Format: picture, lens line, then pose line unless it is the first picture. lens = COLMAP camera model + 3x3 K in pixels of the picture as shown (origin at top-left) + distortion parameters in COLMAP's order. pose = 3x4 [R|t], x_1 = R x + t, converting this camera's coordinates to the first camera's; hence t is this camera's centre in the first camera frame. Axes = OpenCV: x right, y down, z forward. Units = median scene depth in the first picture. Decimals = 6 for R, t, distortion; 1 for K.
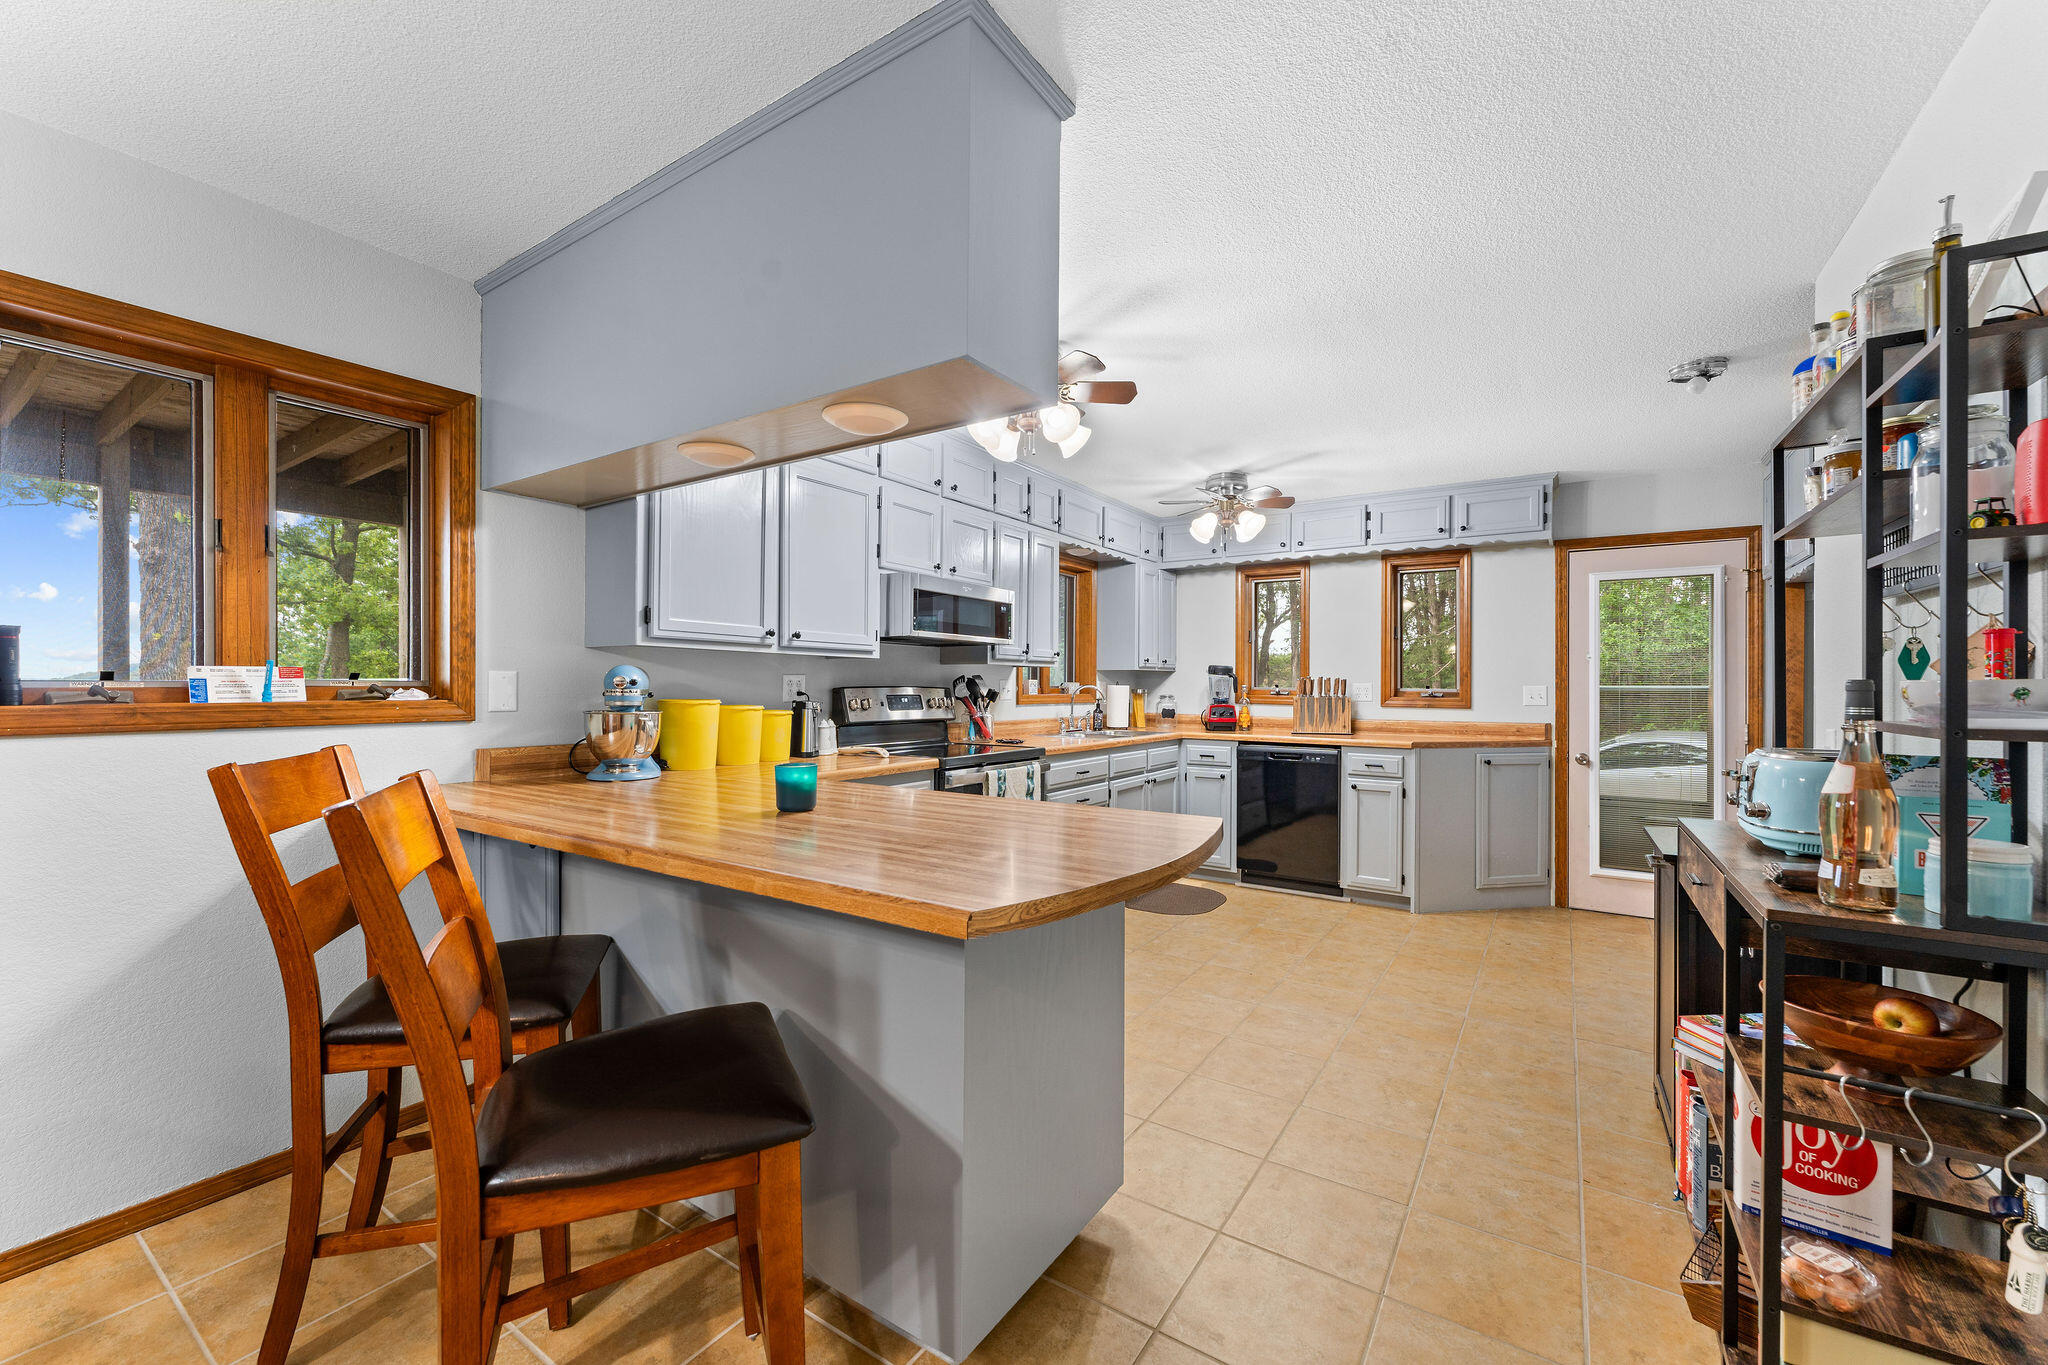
lens RADIAL K [[811.8, 0, 1029.8], [0, 811.8, 687.5], [0, 0, 1]] dist [0.002144, -0.000136]
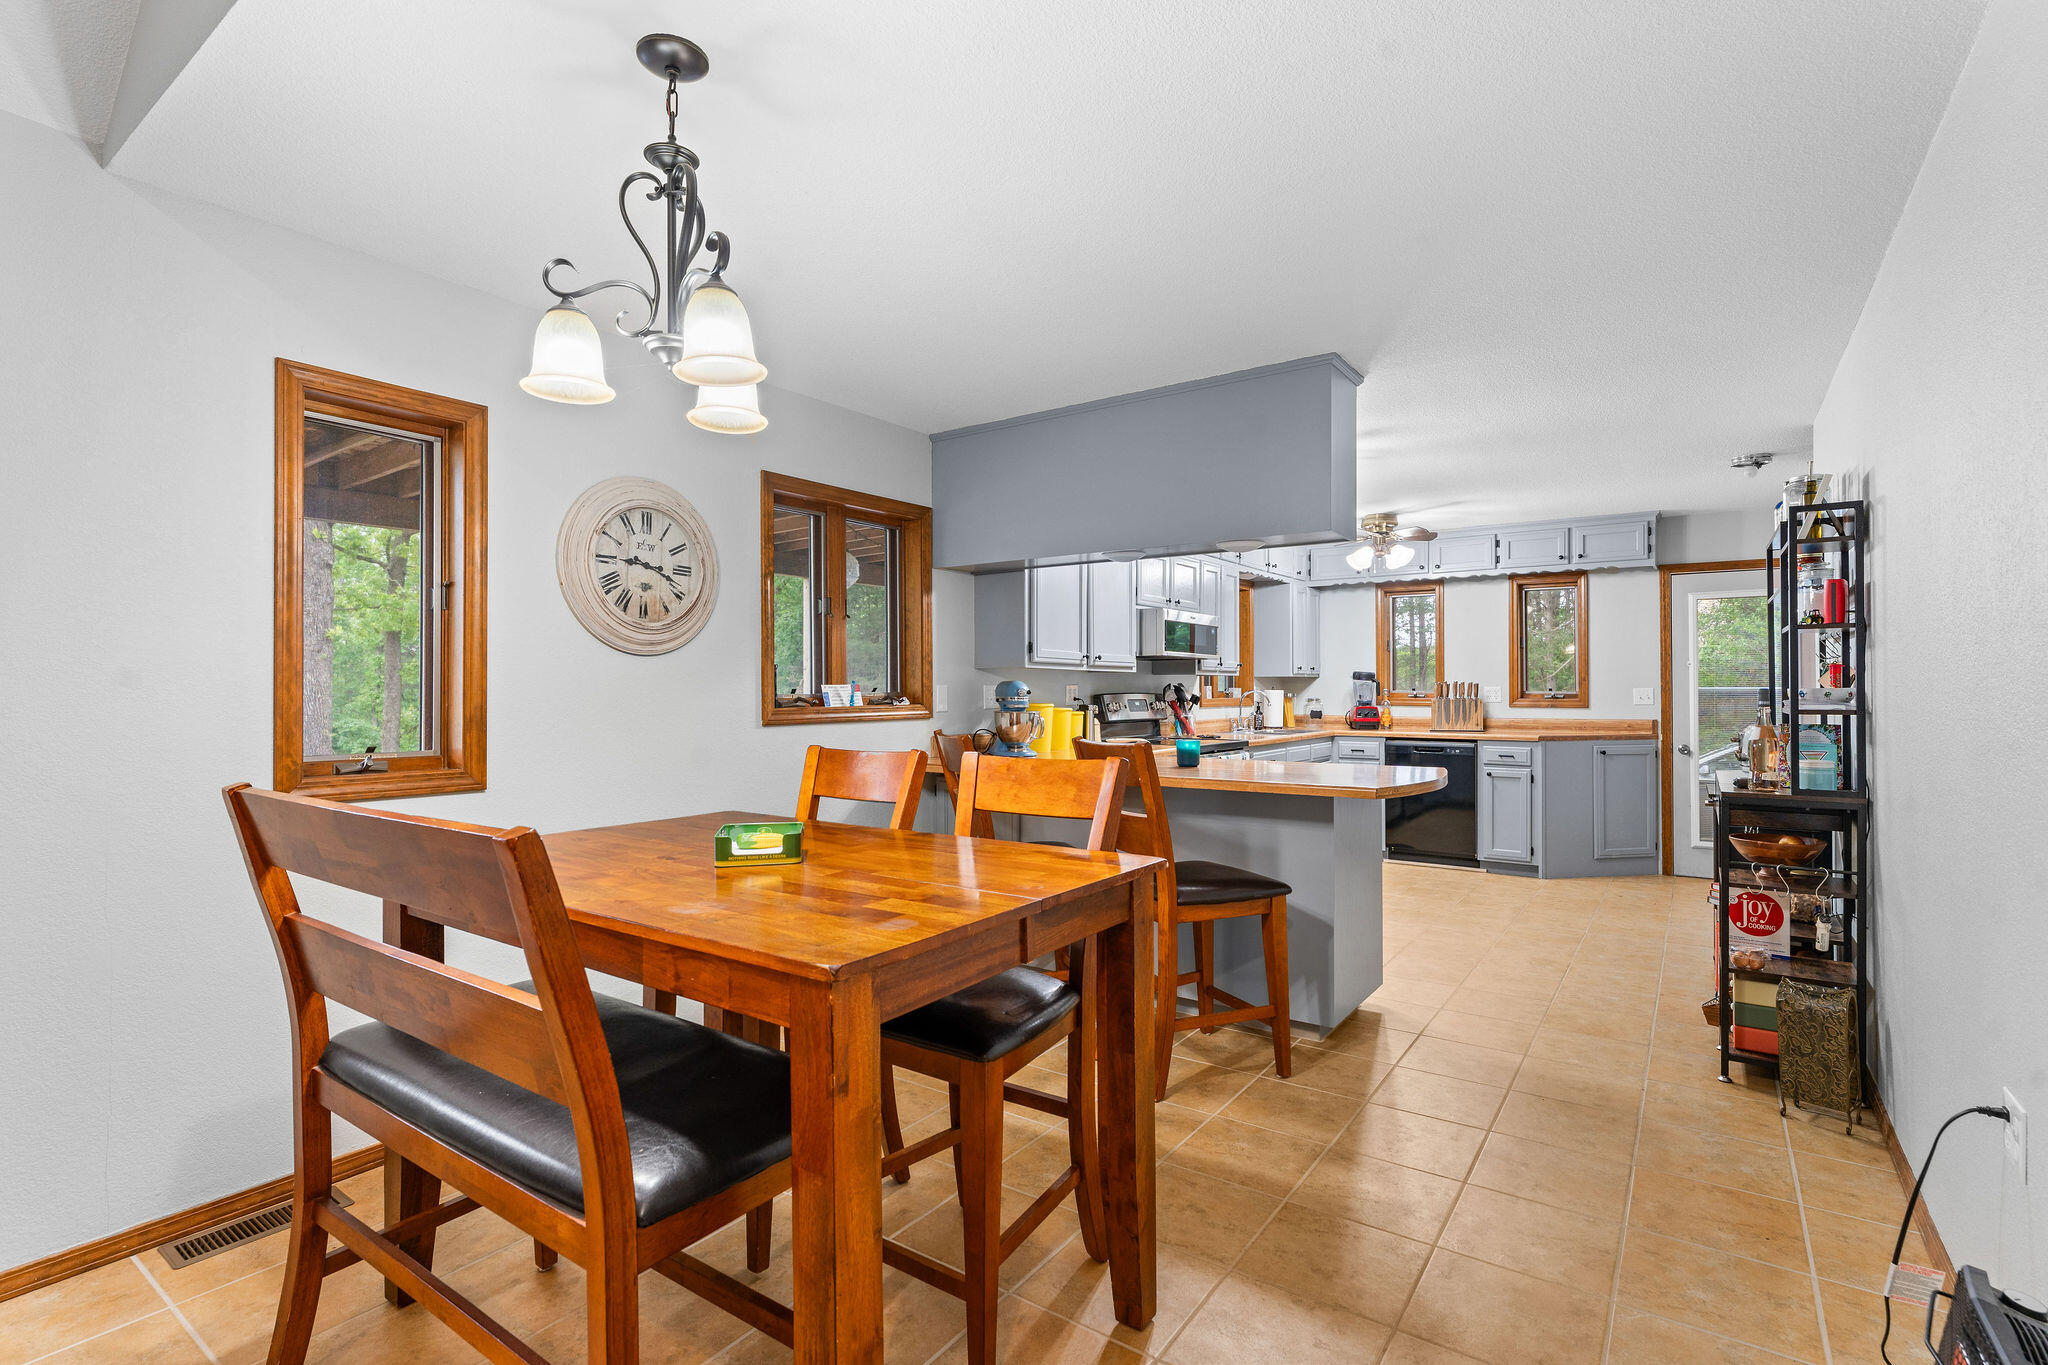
lens RADIAL K [[960.3, 0, 1026.0], [0, 960.3, 686.6], [0, 0, 1]] dist [-0.001809, 0.000392]
pose [[0.999391, -0.007781, -0.034020, -0.231730], [0.007629, 0.999960, -0.004586, -0.004722], [0.034054, 0.004323, 0.999411, -0.432351]]
